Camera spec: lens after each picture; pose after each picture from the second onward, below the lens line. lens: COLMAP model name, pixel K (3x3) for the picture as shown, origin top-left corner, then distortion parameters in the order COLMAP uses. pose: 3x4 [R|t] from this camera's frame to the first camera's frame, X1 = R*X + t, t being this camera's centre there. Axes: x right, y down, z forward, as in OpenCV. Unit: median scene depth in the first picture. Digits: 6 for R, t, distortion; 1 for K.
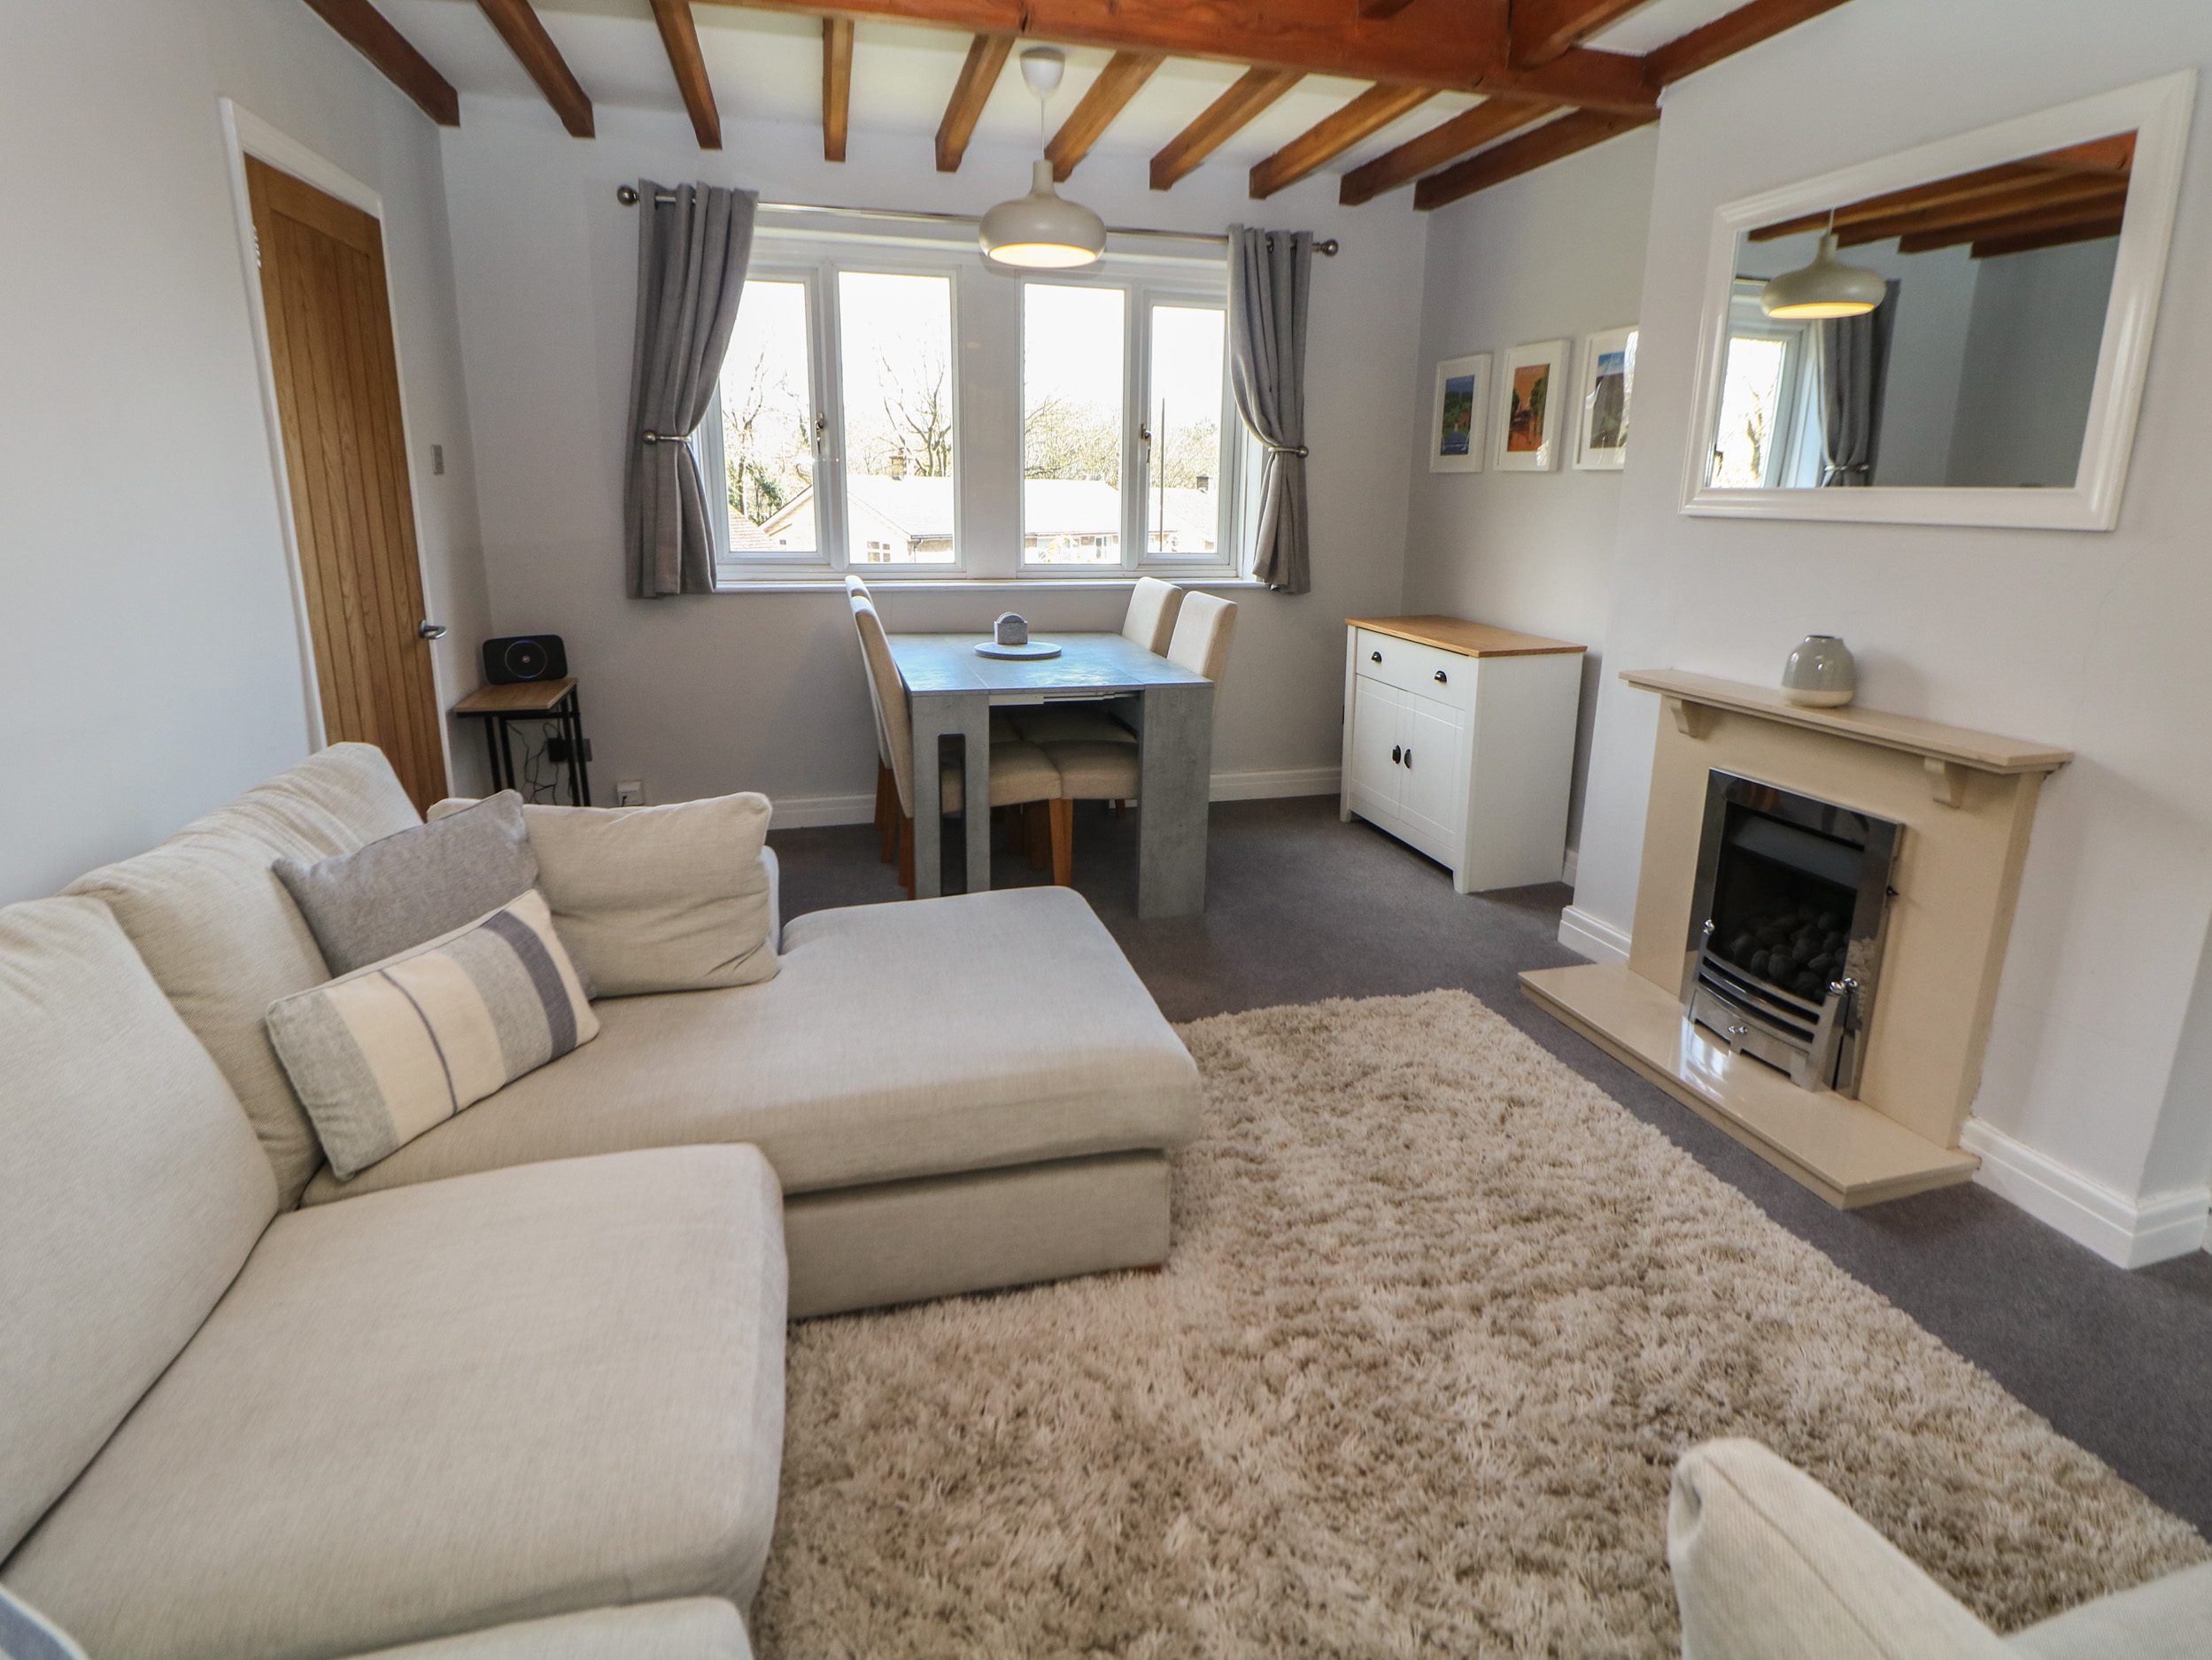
lens RADIAL K [[1164.1, 0, 1125.8], [0, 1164.1, 760.9], [0, 0, 1]] dist [0.001090, -0.015342]
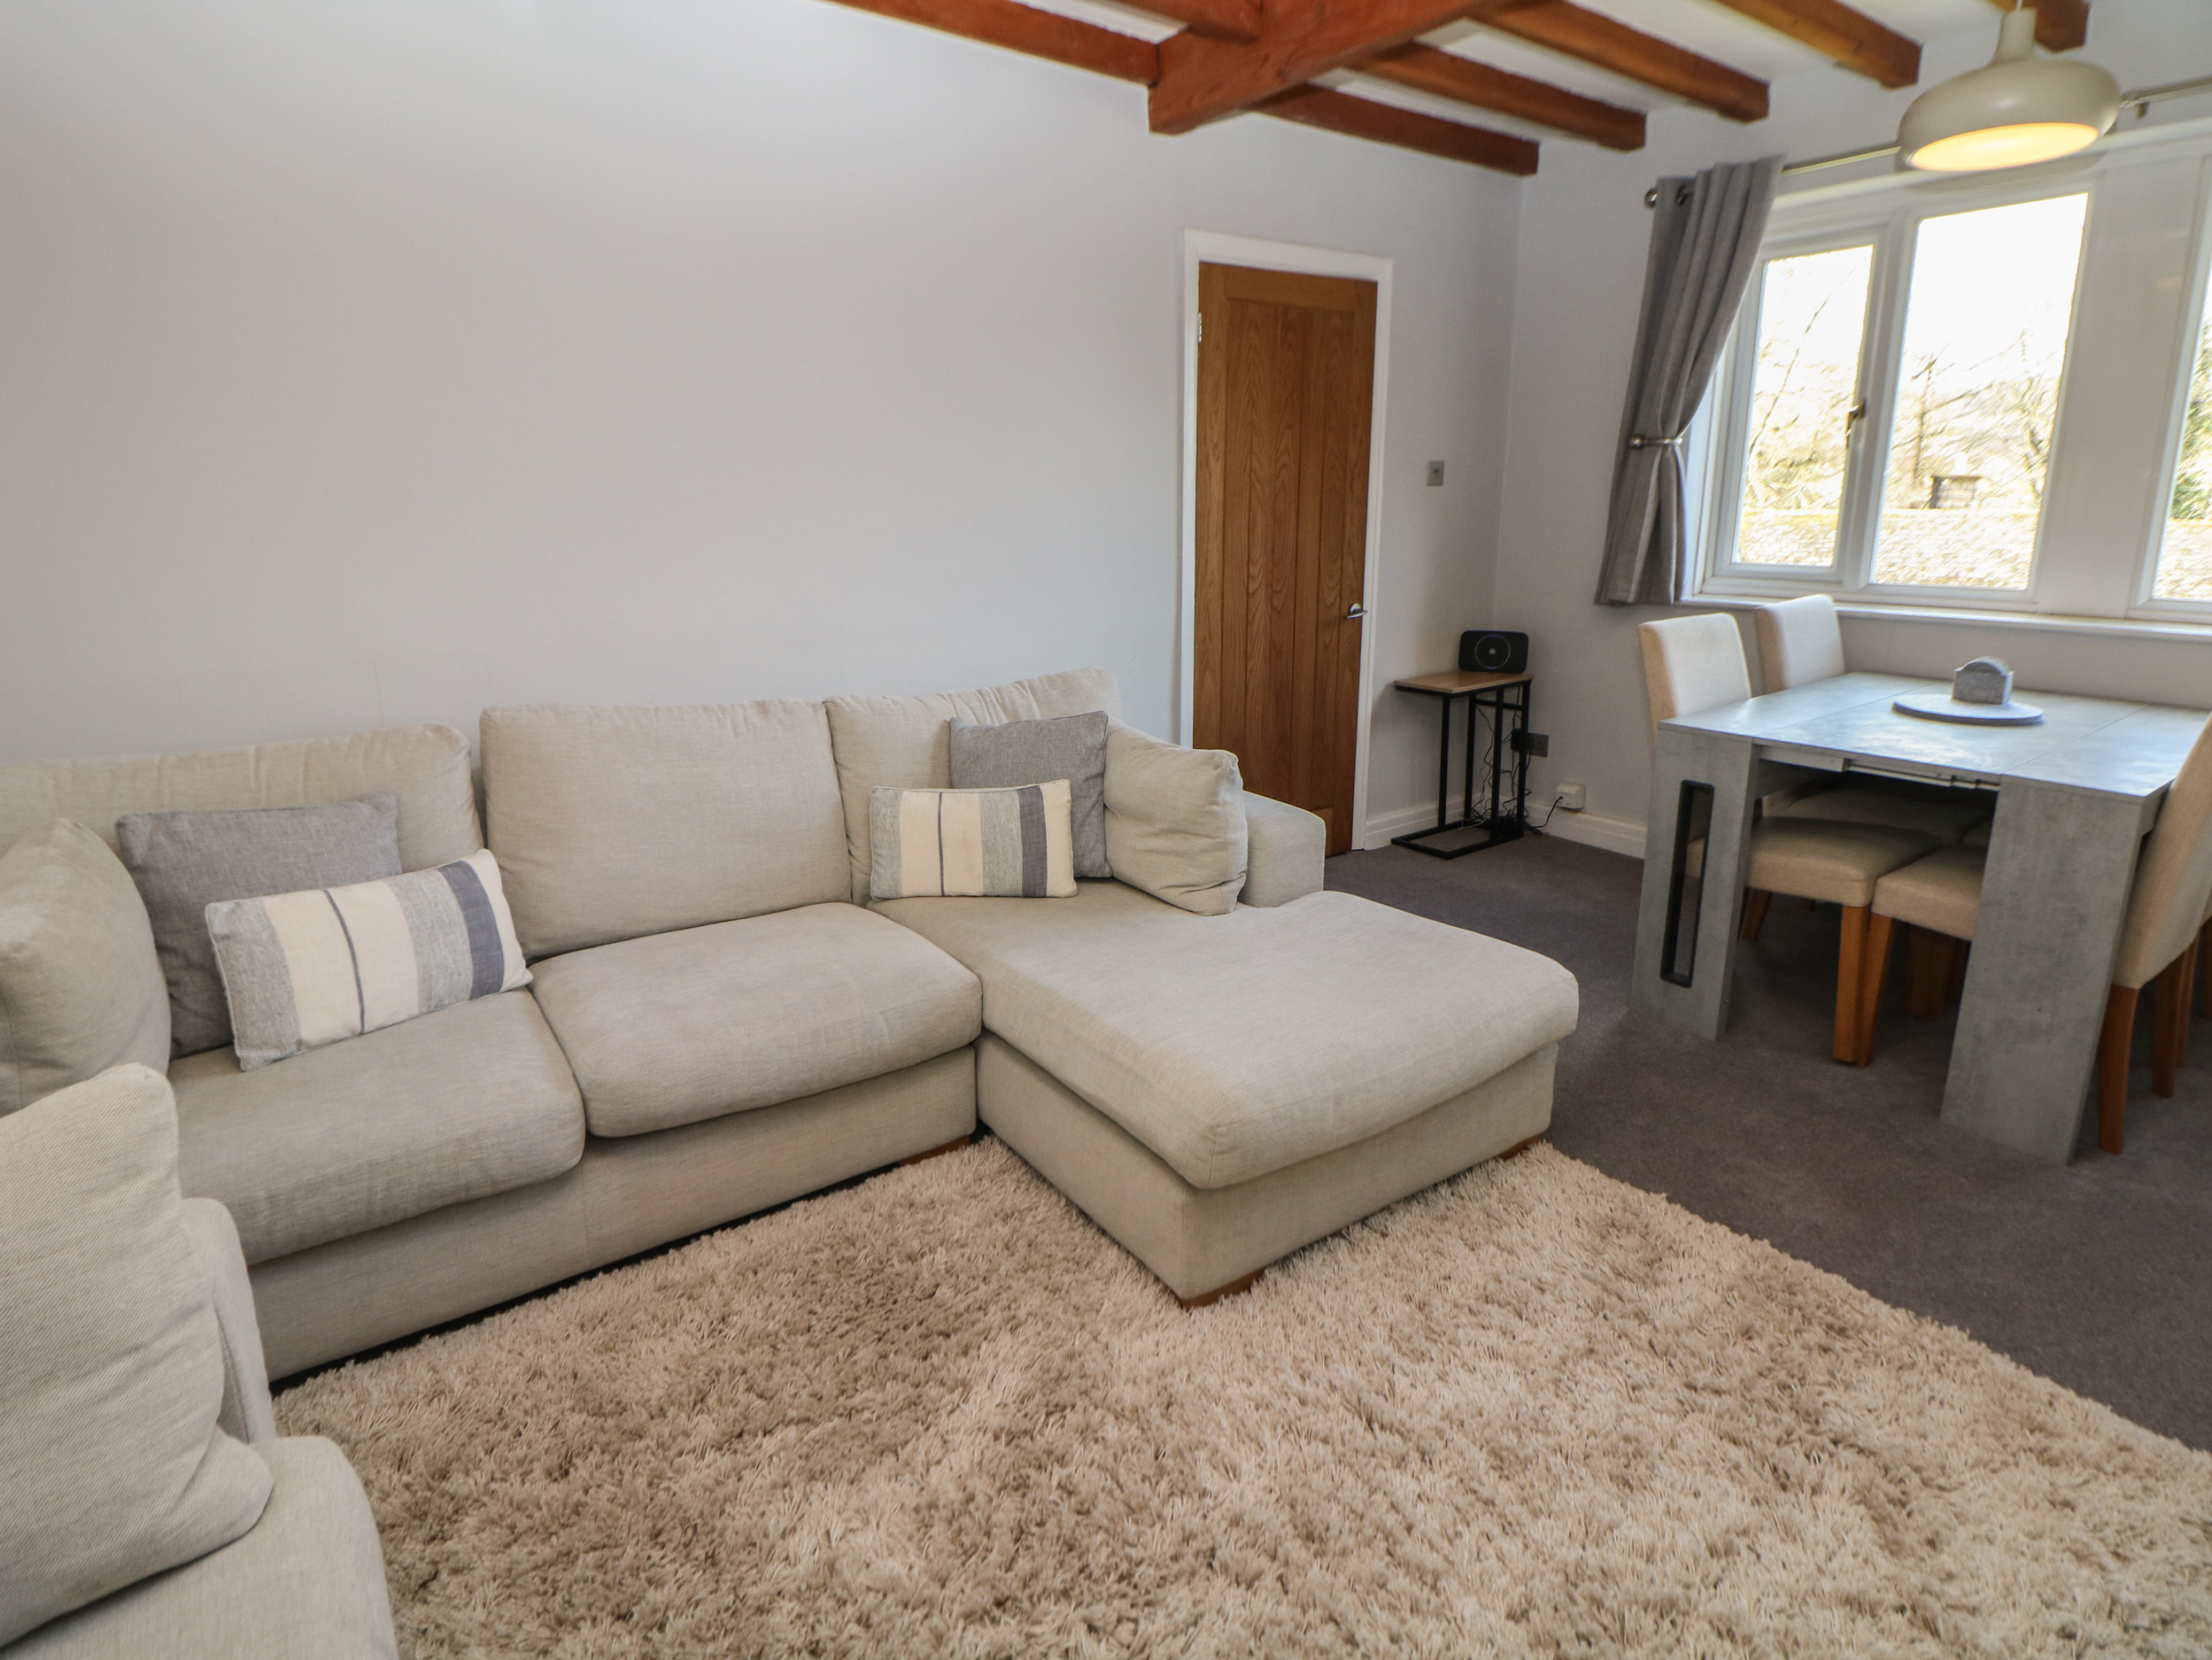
lens RADIAL K [[1163.3, 0, 1107.5], [0, 1163.3, 753.5], [0, 0, 1]] dist [0.016297, -0.000051]
pose [[0.357881, 0.181827, -0.915893, 0.451664], [-0.205748, 0.972106, 0.112592, -0.049913], [0.910818, 0.148149, 0.385309, 0.297608]]
